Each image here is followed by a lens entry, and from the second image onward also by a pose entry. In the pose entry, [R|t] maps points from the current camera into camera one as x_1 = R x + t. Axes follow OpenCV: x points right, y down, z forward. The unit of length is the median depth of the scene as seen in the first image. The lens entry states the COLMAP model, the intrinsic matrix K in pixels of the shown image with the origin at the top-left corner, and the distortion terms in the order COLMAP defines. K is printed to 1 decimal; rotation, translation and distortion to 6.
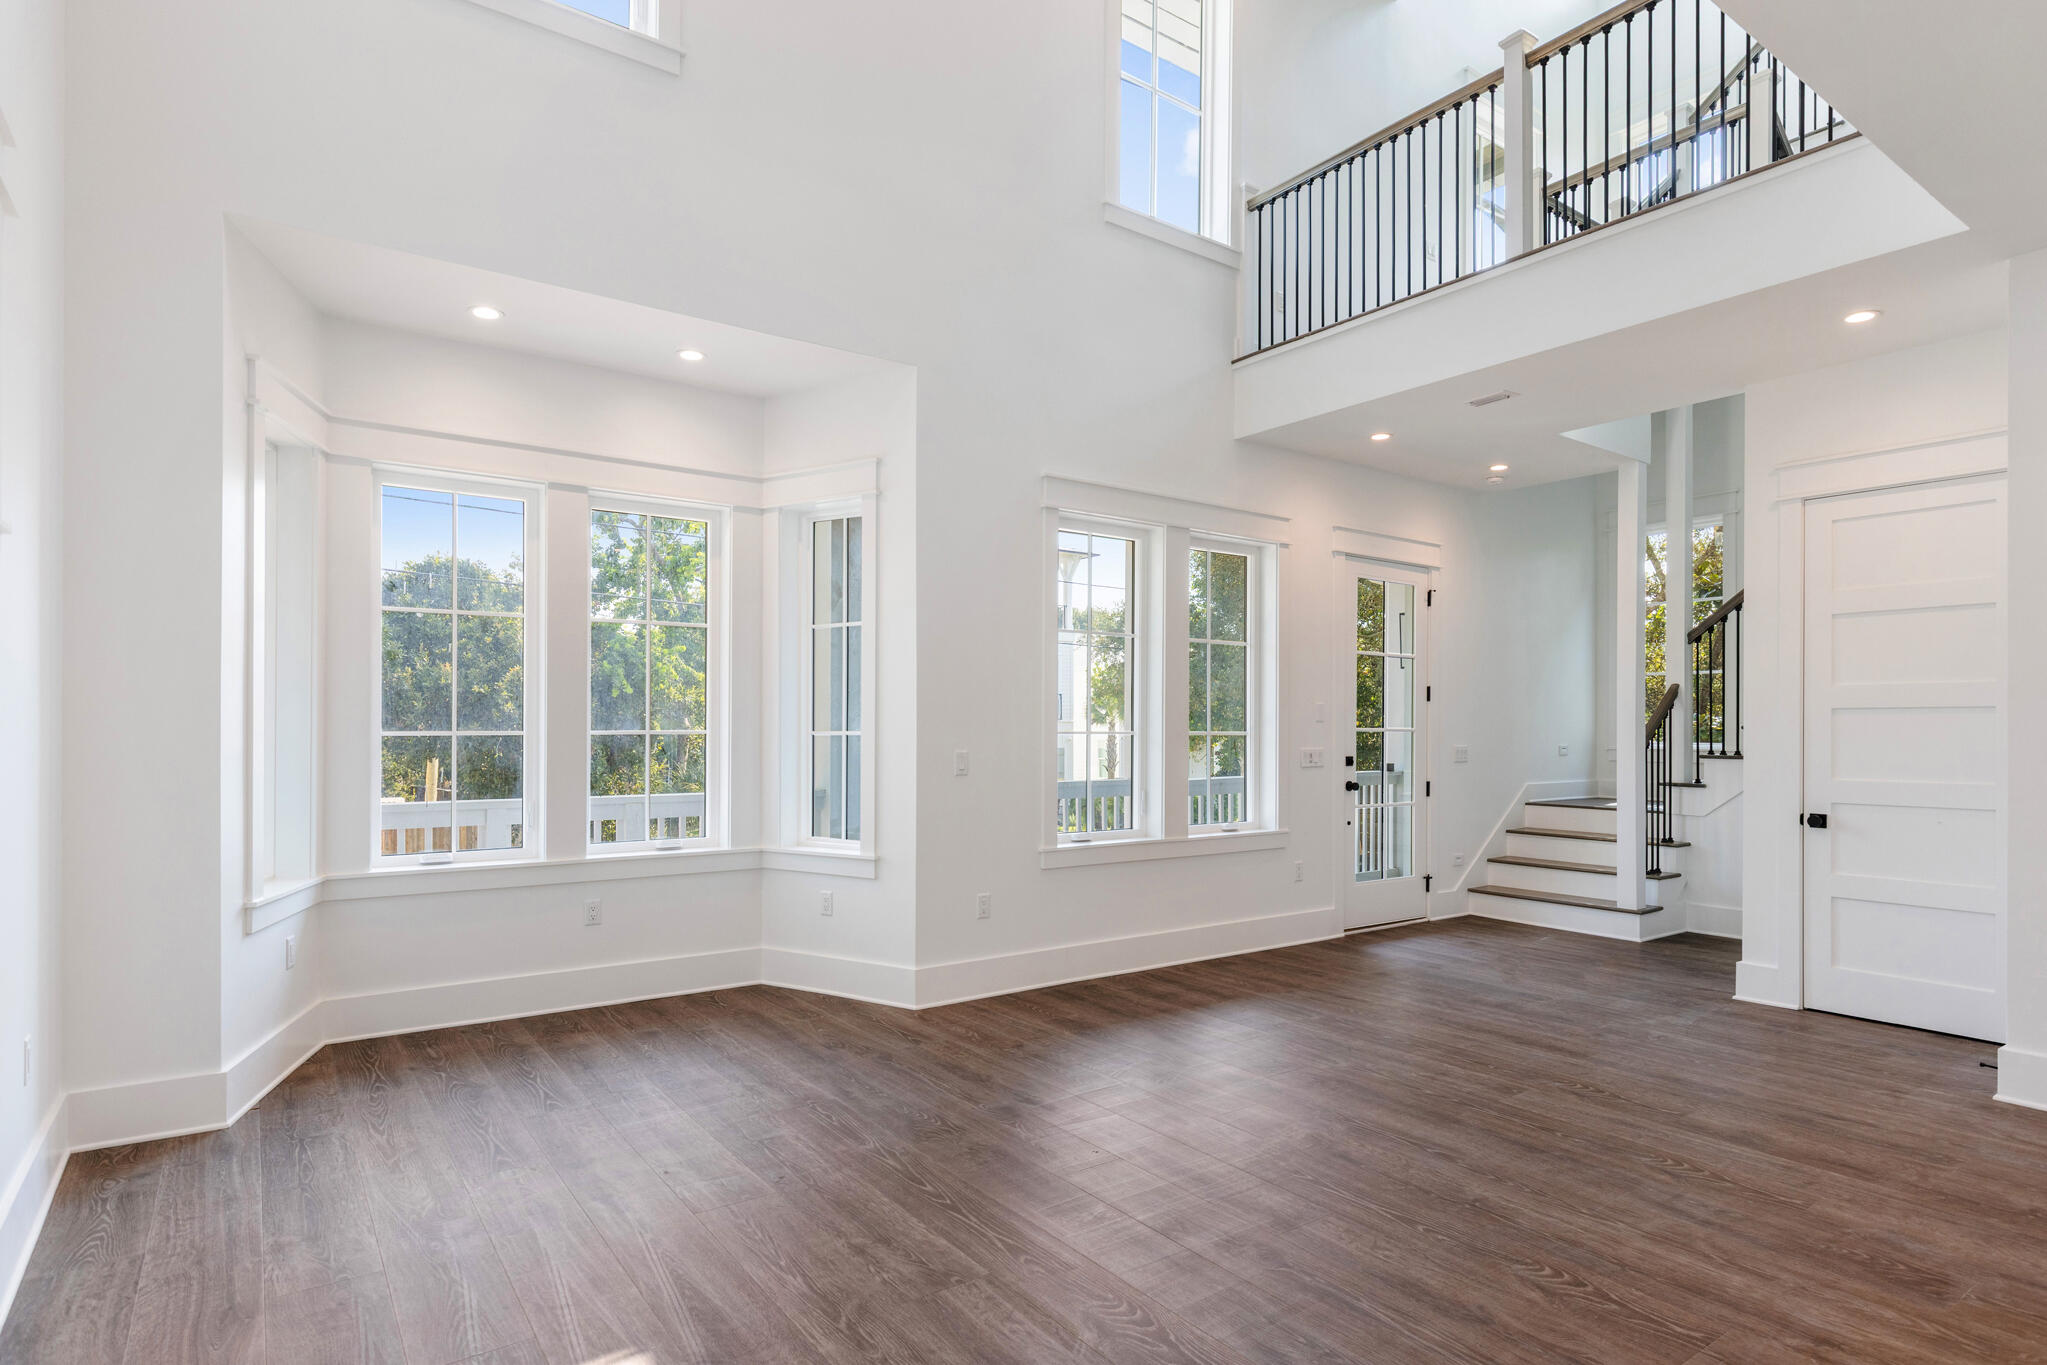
lens RADIAL K [[1091.3, 0, 1034.6], [0, 1091.3, 713.5], [0, 0, 1]] dist [0.001494, 0.000179]
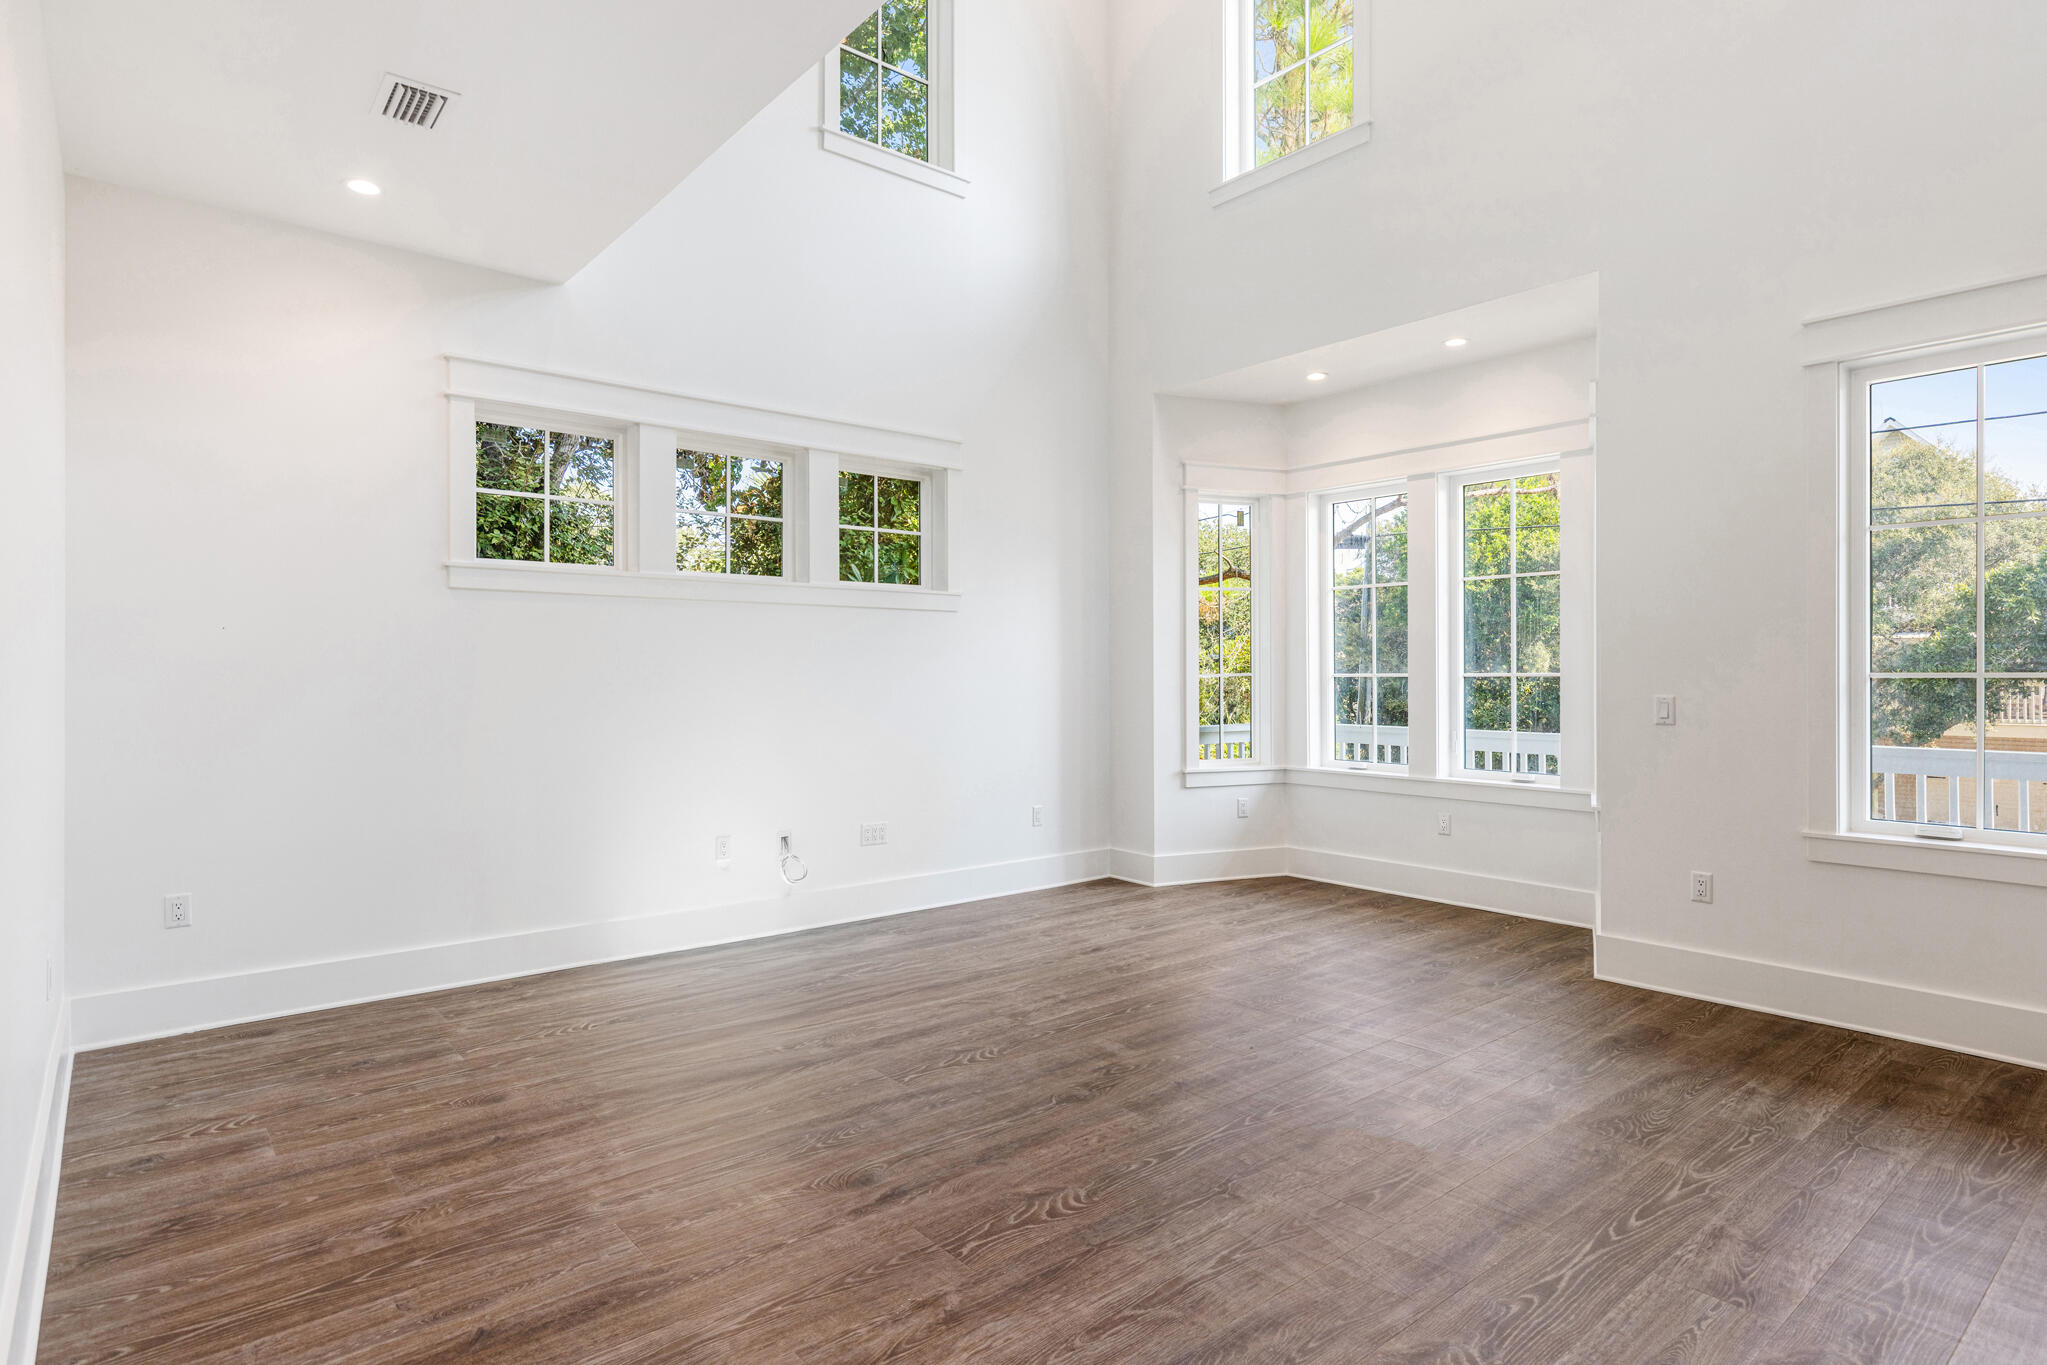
lens RADIAL K [[1080.7, 0, 1023.5], [0, 1080.7, 682.5], [0, 0, 1]] dist [0.001153, 0.000323]
pose [[0.069473, 0.005717, -0.997567, 1.015074], [0.014615, 0.999870, 0.006748, 0.014455], [0.997477, -0.015048, 0.069380, 0.617767]]
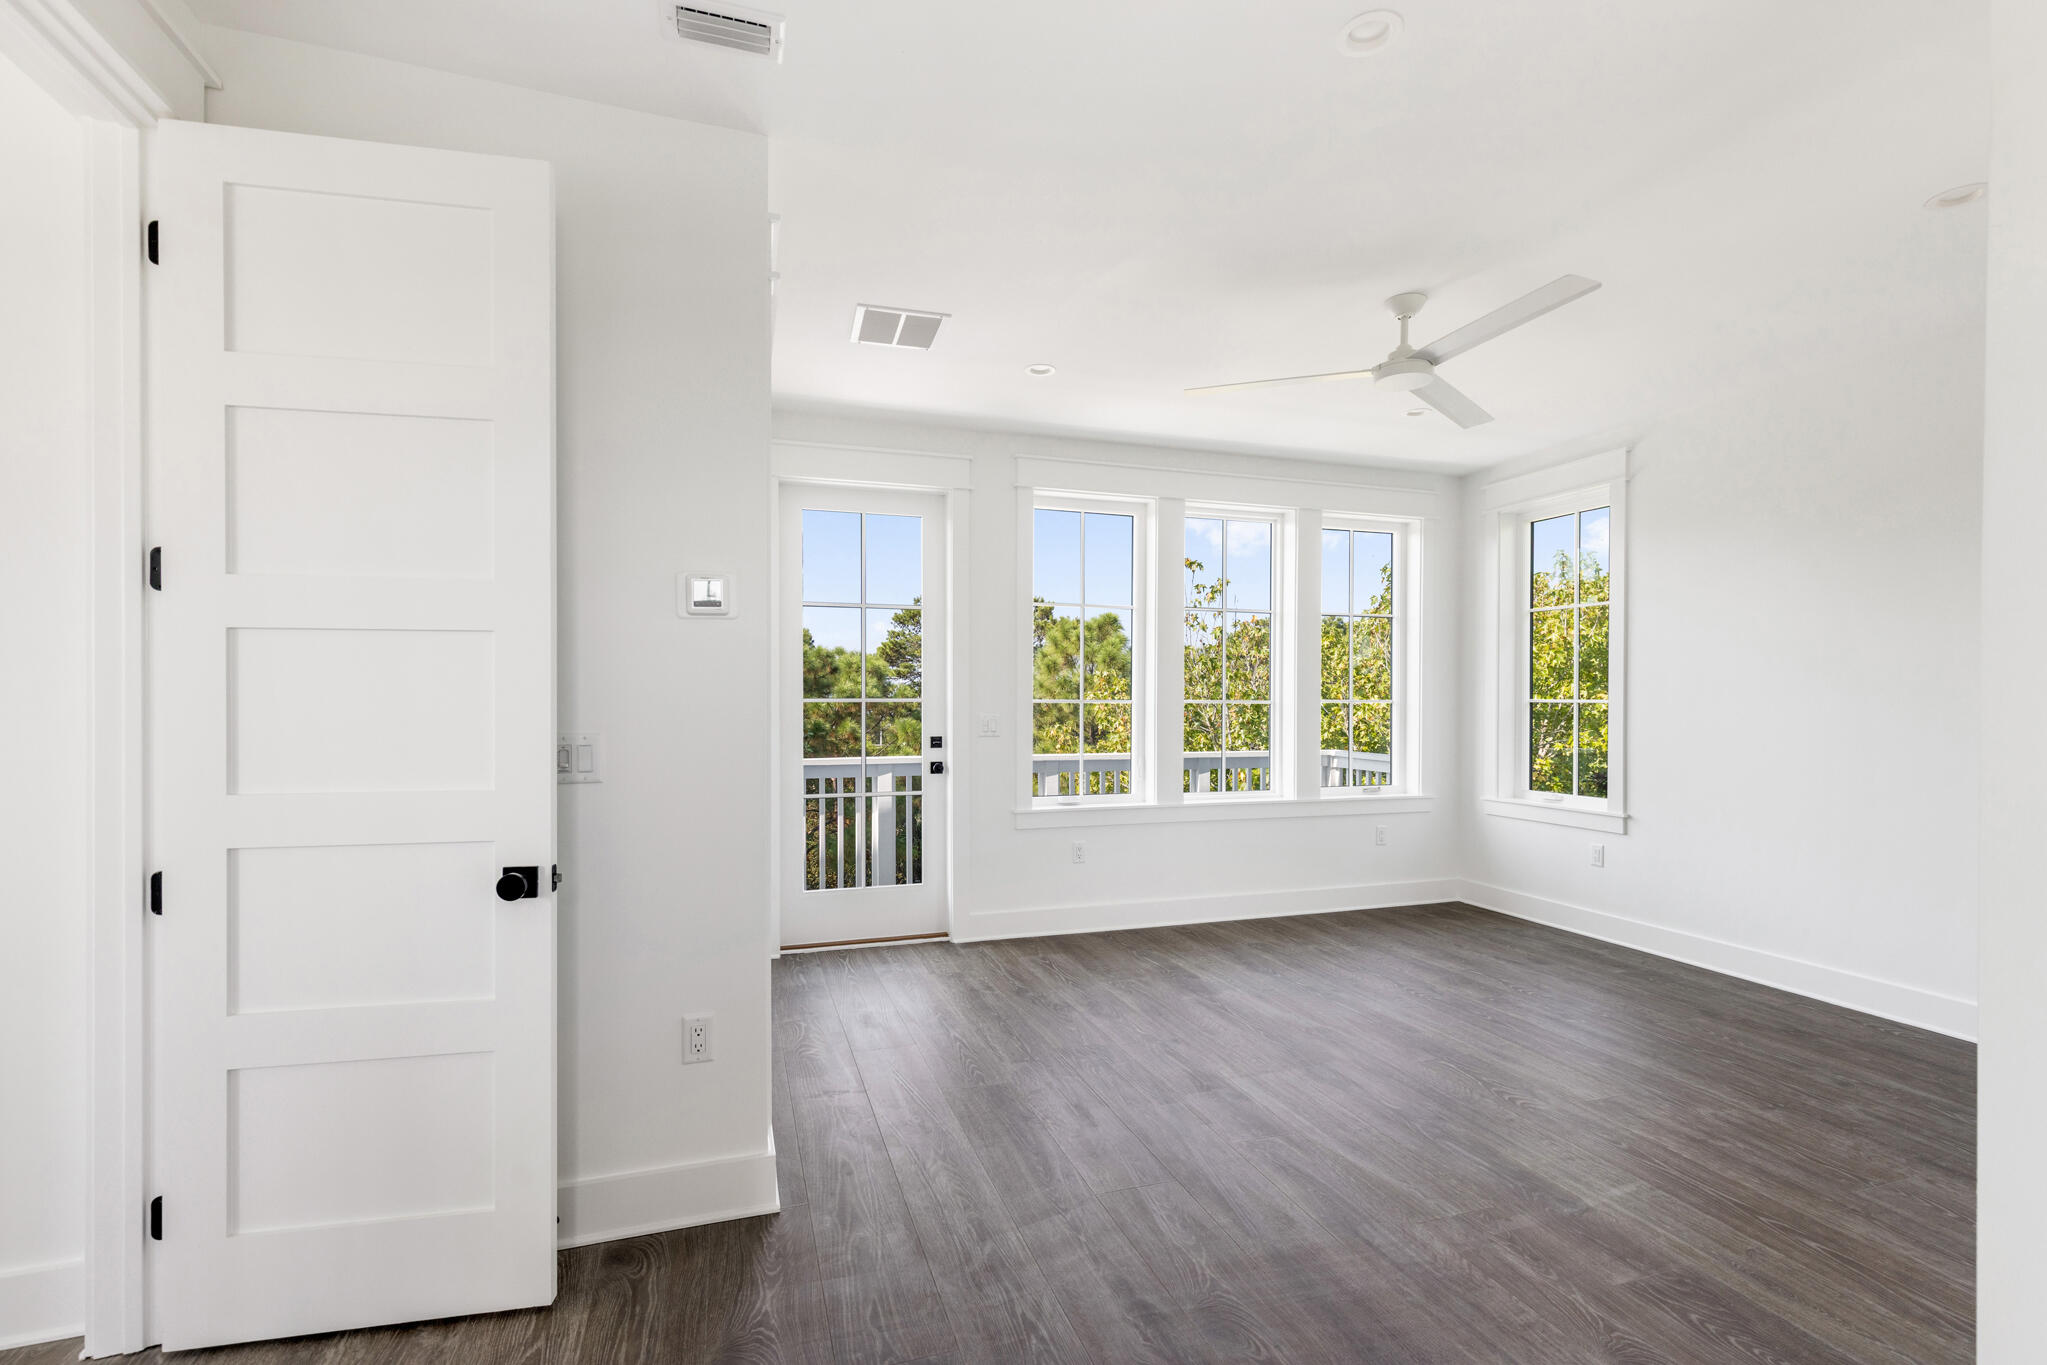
lens RADIAL K [[935.2, 0, 1033.8], [0, 935.2, 694.8], [0, 0, 1]] dist [0.013746, -0.000233]
pose [[-0.955573, -0.004536, 0.294719, 0.772589], [-0.008936, 0.999868, -0.013585, 0.021645], [-0.294619, -0.015615, -0.955487, 1.296259]]
